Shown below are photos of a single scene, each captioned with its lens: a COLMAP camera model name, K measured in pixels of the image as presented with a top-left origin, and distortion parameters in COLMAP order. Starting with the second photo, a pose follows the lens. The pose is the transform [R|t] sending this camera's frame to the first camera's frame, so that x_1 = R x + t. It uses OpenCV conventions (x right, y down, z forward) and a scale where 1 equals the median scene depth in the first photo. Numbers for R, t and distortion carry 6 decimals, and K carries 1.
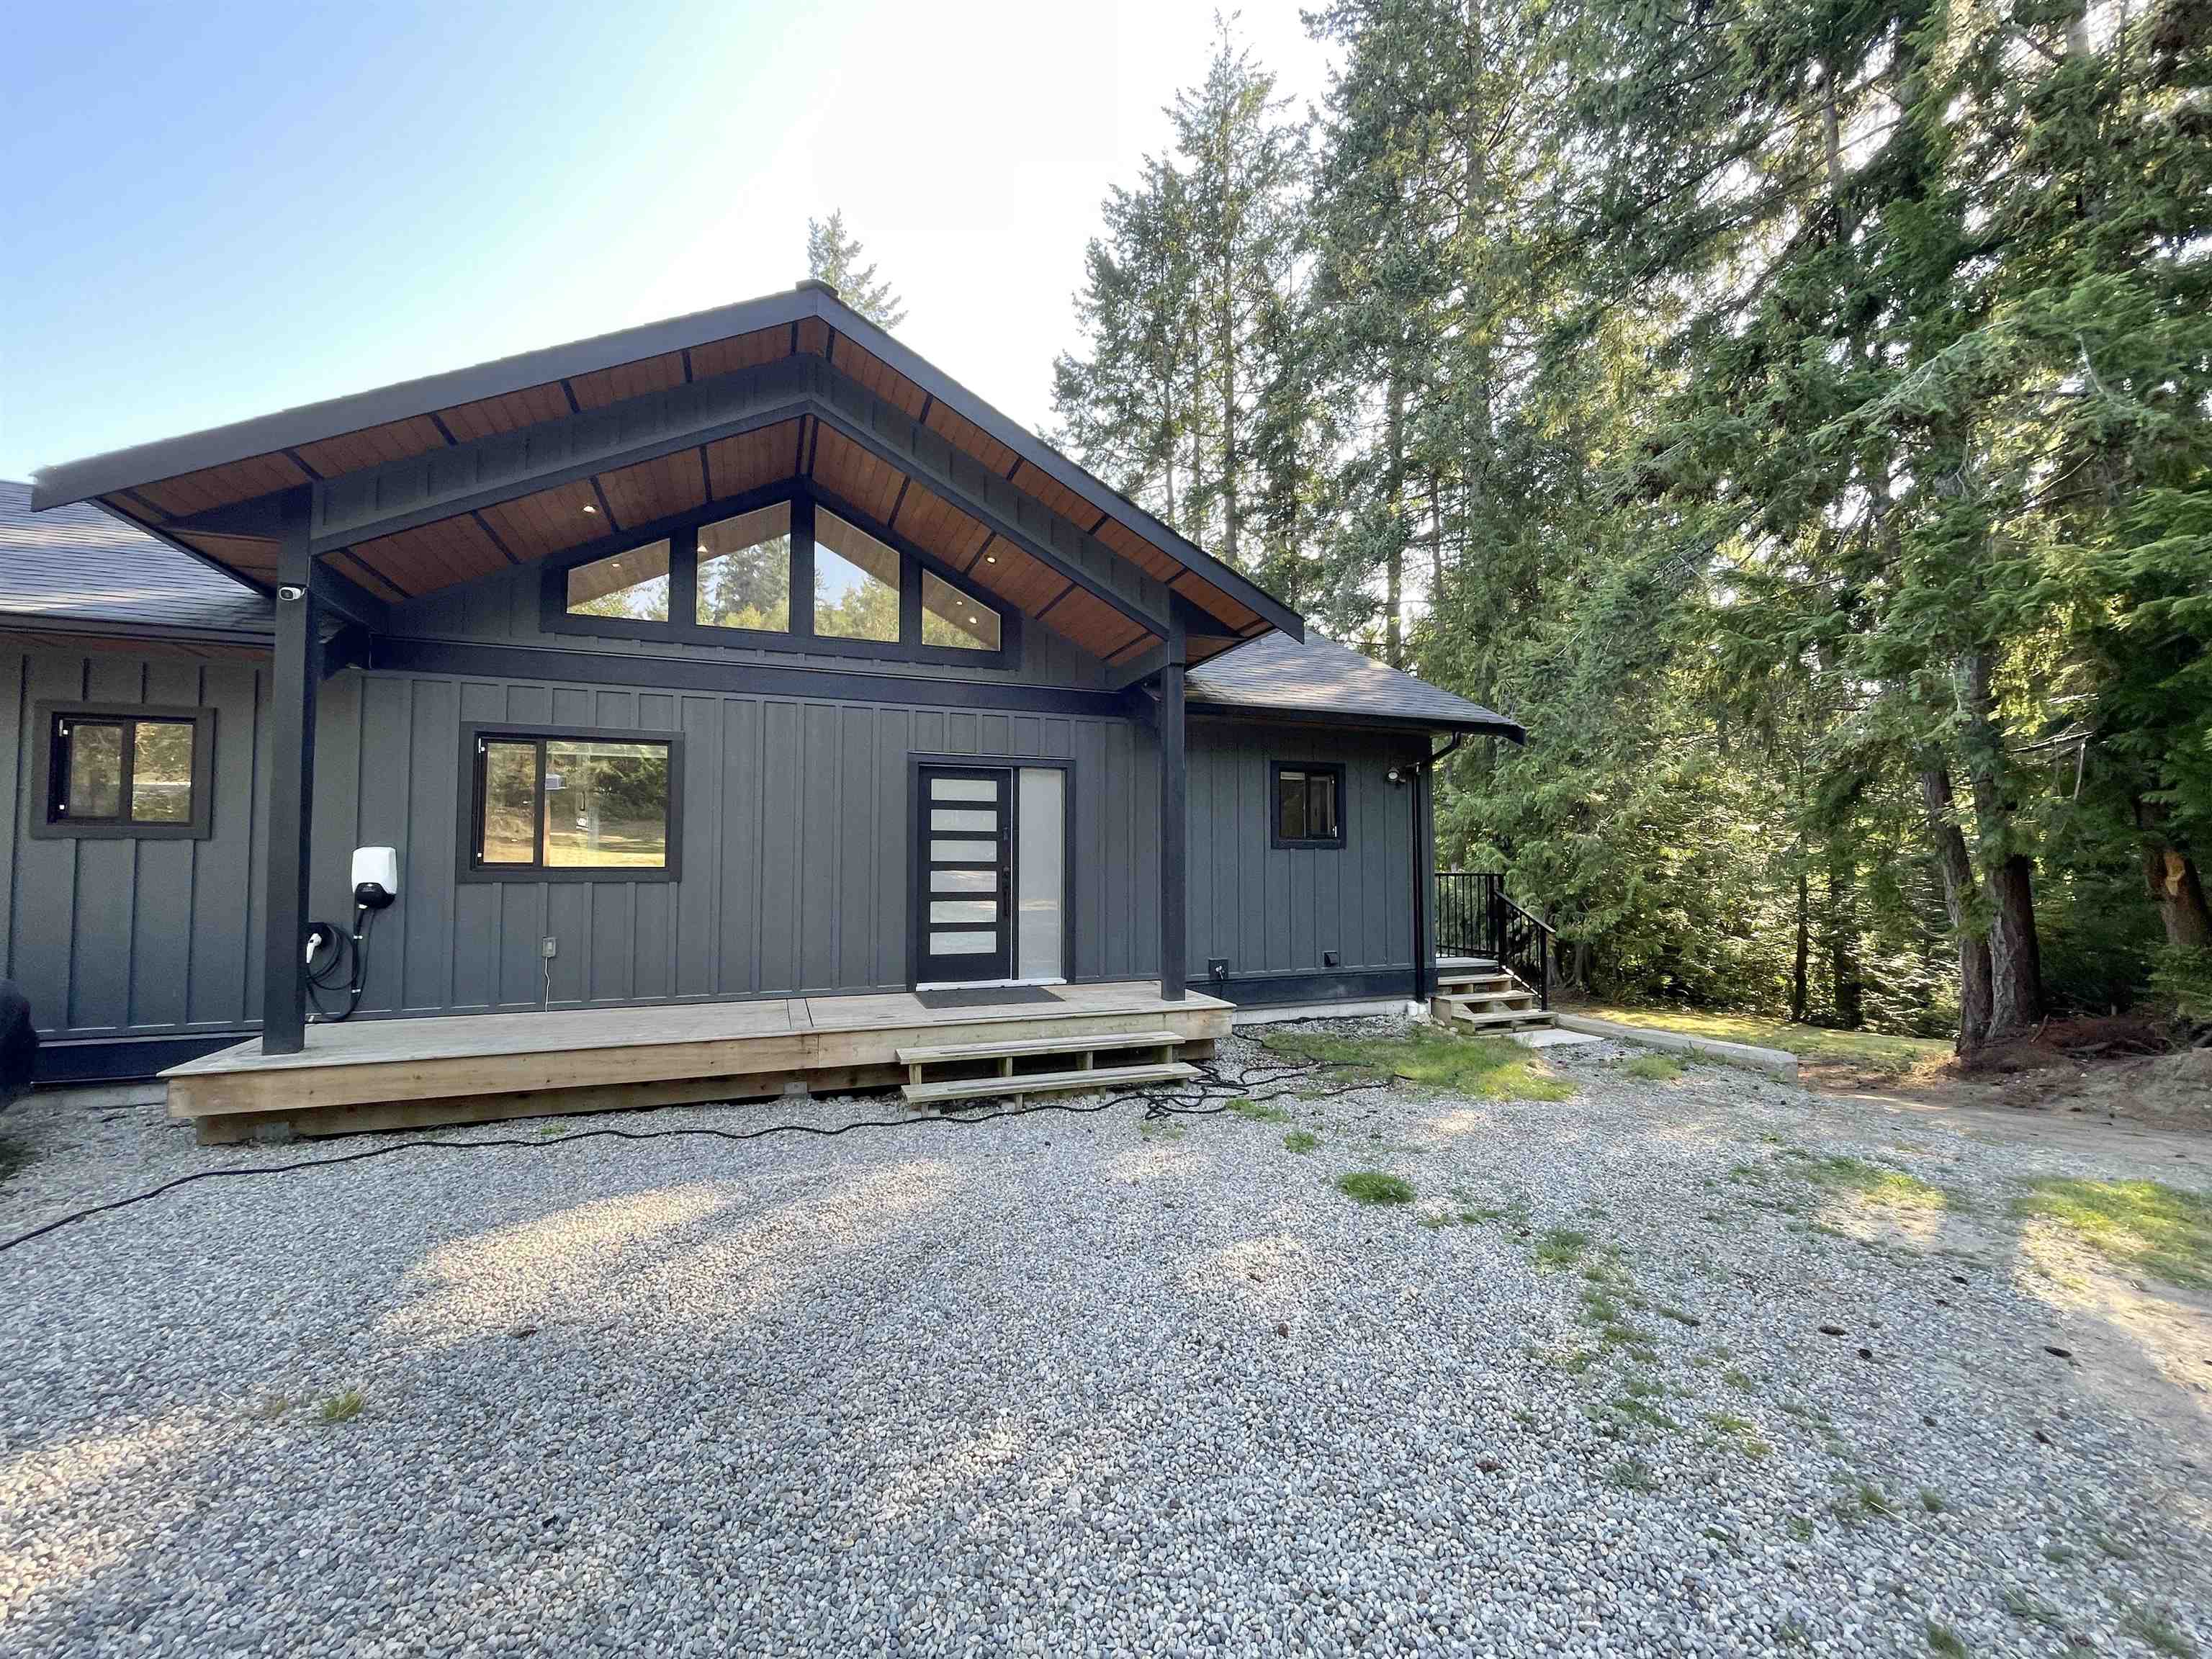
lens RADIAL K [[904.2, 0, 1082.1], [0, 904.2, 814.3], [0, 0, 1]] dist [-0.001661, -0.001769]
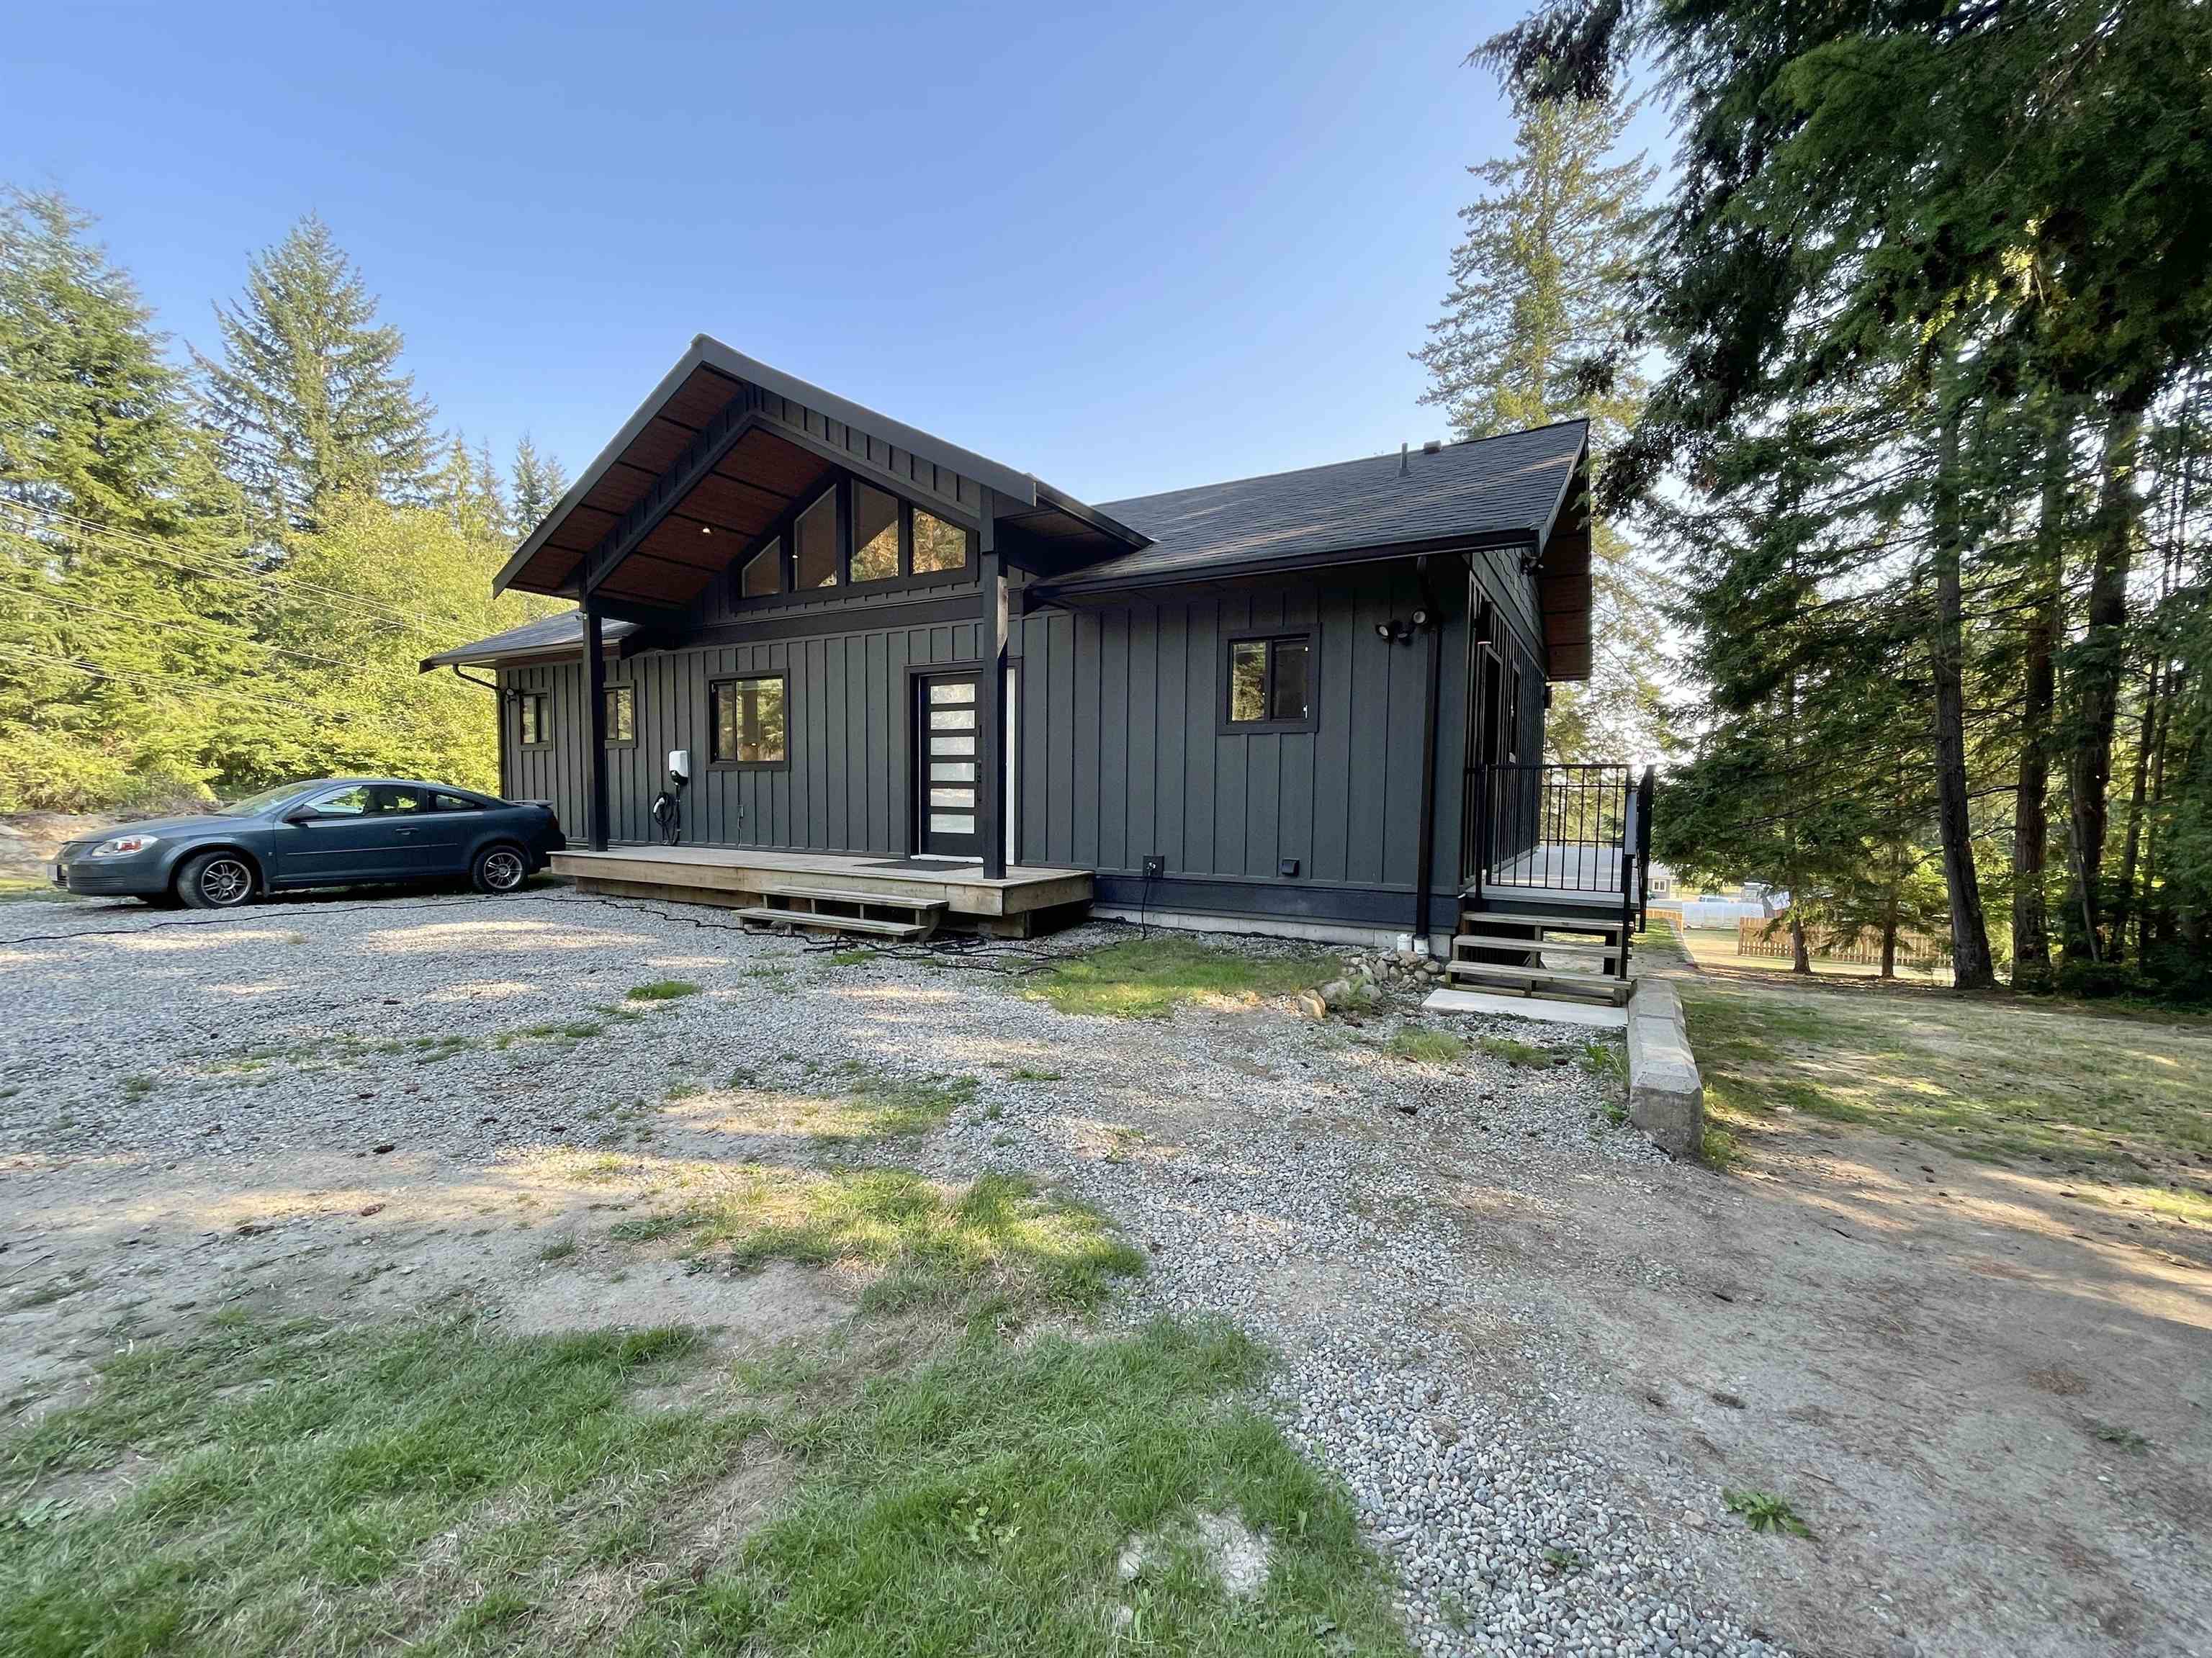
lens RADIAL K [[904.1, 0, 1066.0], [0, 904.1, 848.4], [0, 0, 1]] dist [-0.001661, -0.001769]
pose [[0.632605, 0.055992, -0.772448, 0.919280], [0.030827, 0.994772, 0.097354, 0.065541], [0.773860, -0.085399, 0.627572, 0.379330]]
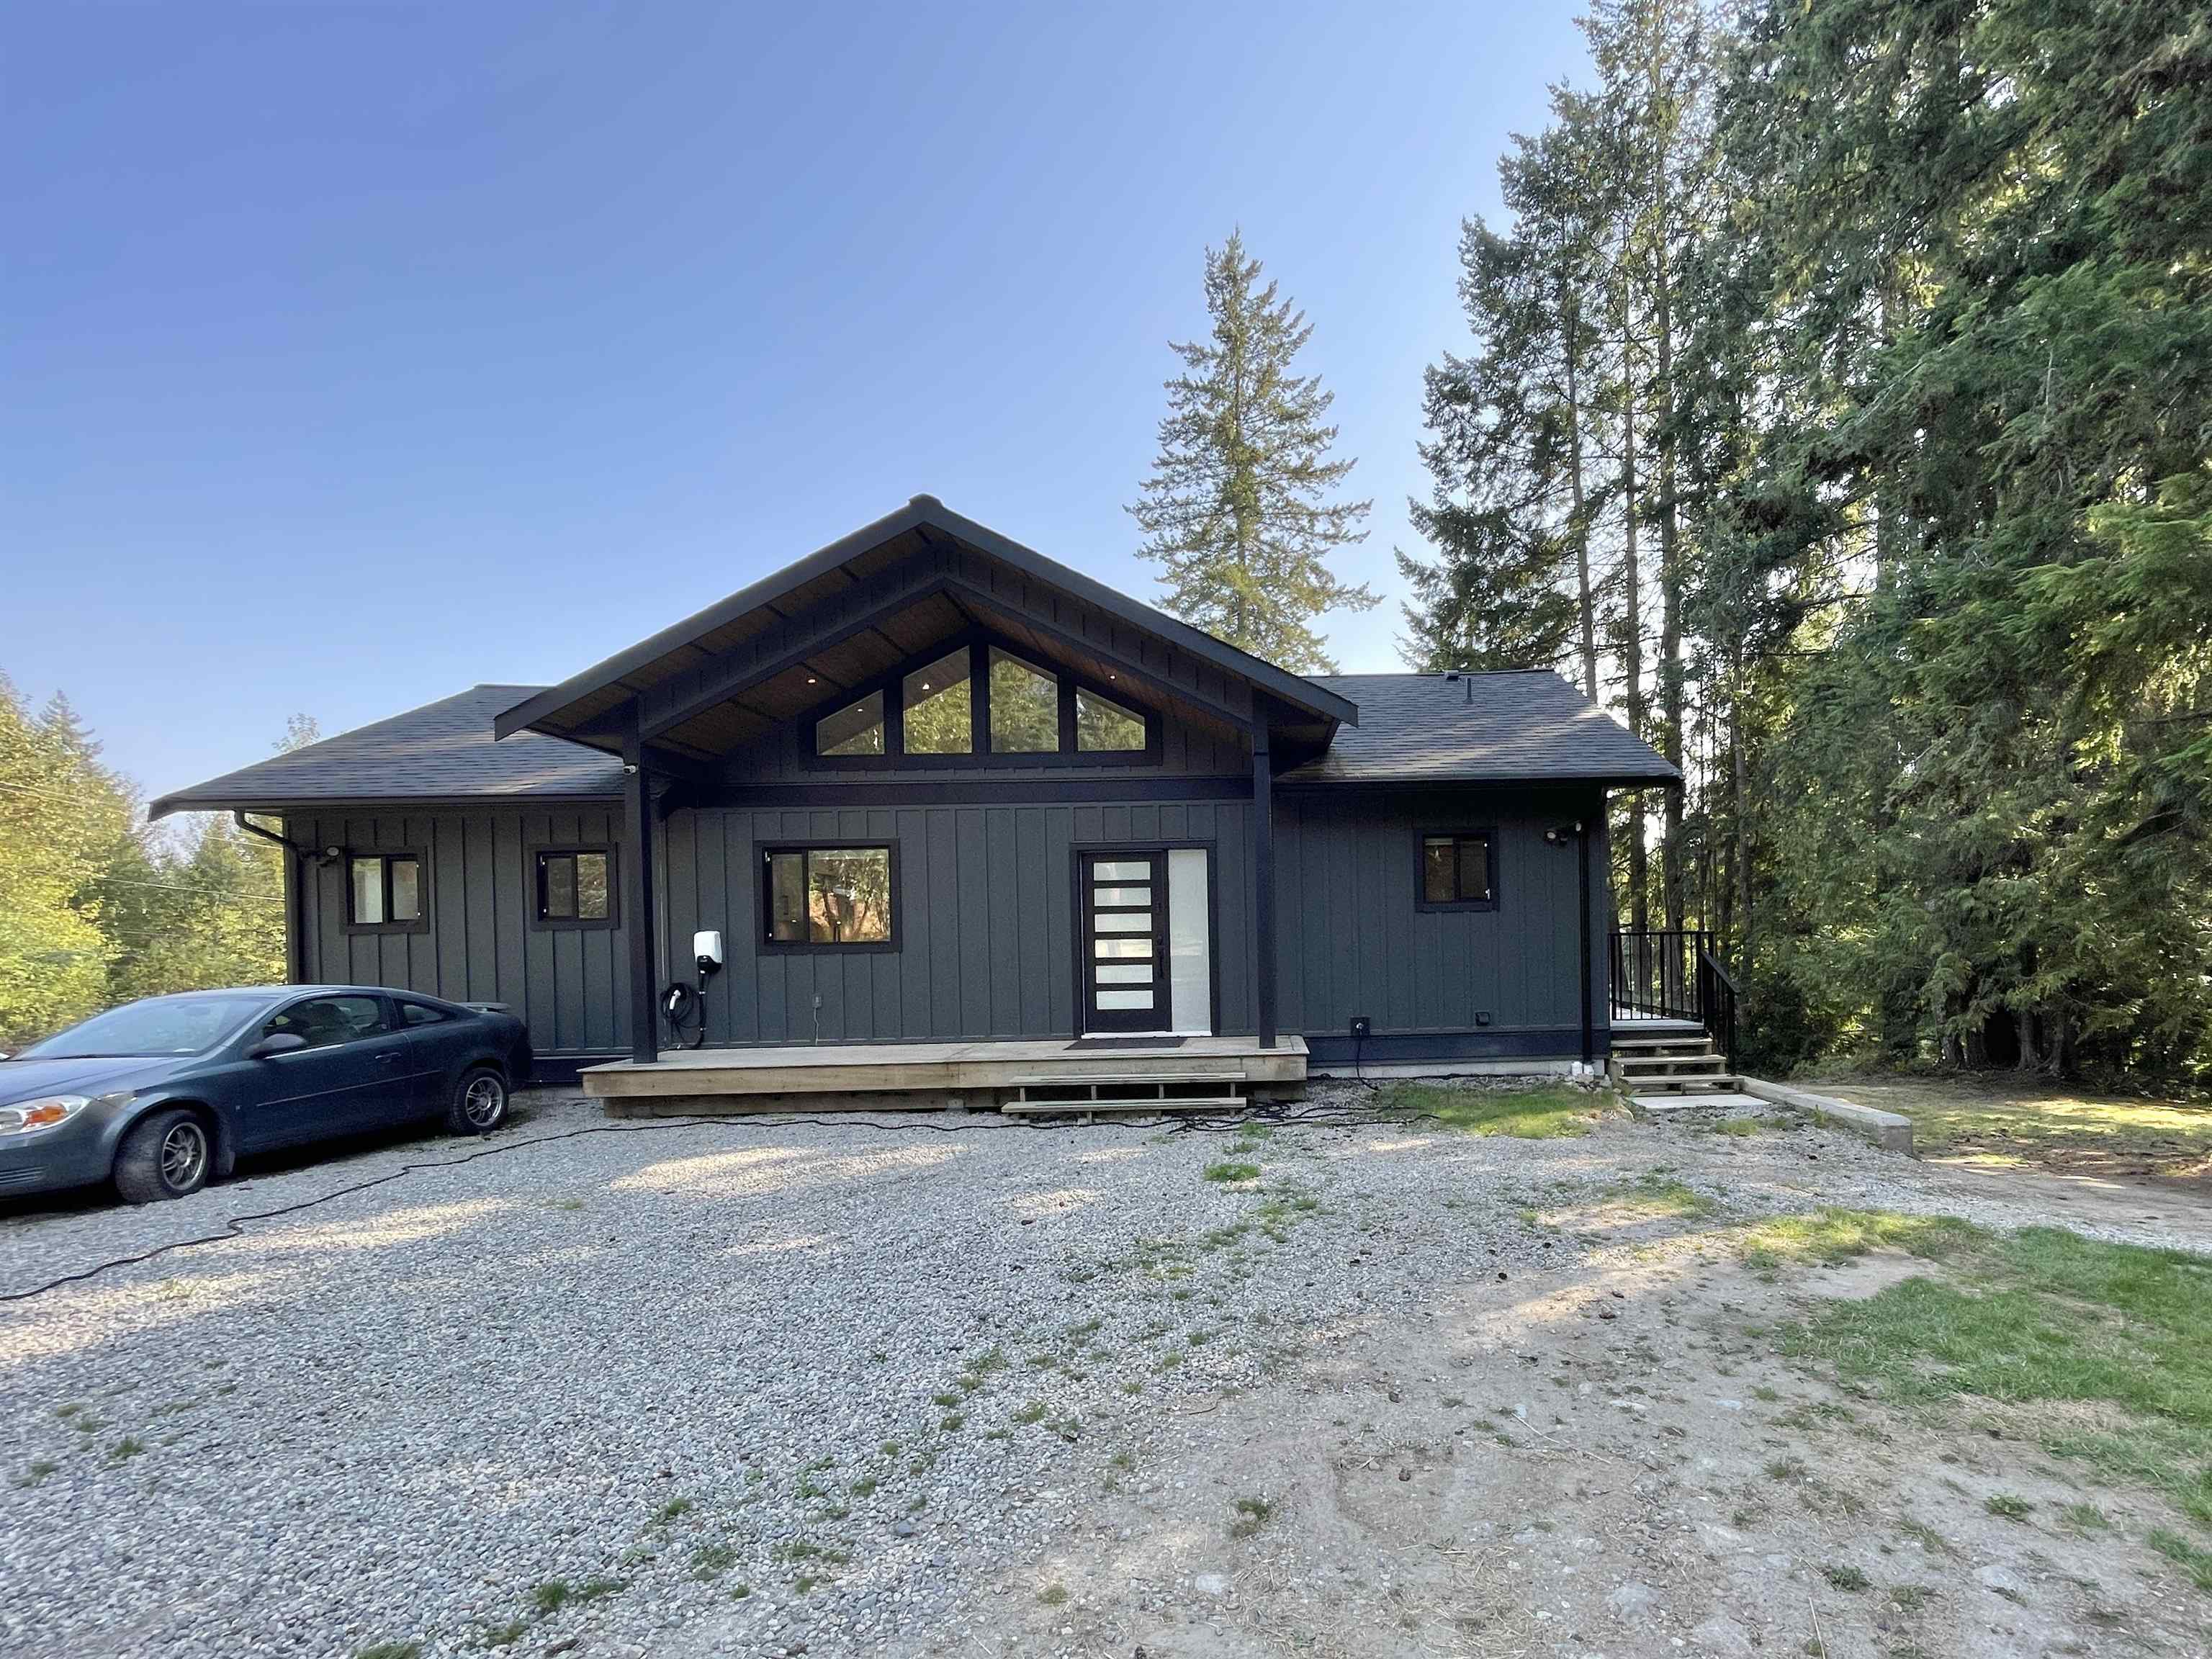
lens RADIAL K [[1030.1, 0, 1226.3], [0, 1030.1, 931.8], [0, 0, 1]] dist [-0.003737, 0.000127]
pose [[0.937677, -0.022180, -0.346799, 0.481657], [0.040747, 0.998094, 0.046338, -0.004631], [0.345111, -0.057581, 0.936794, -0.223282]]
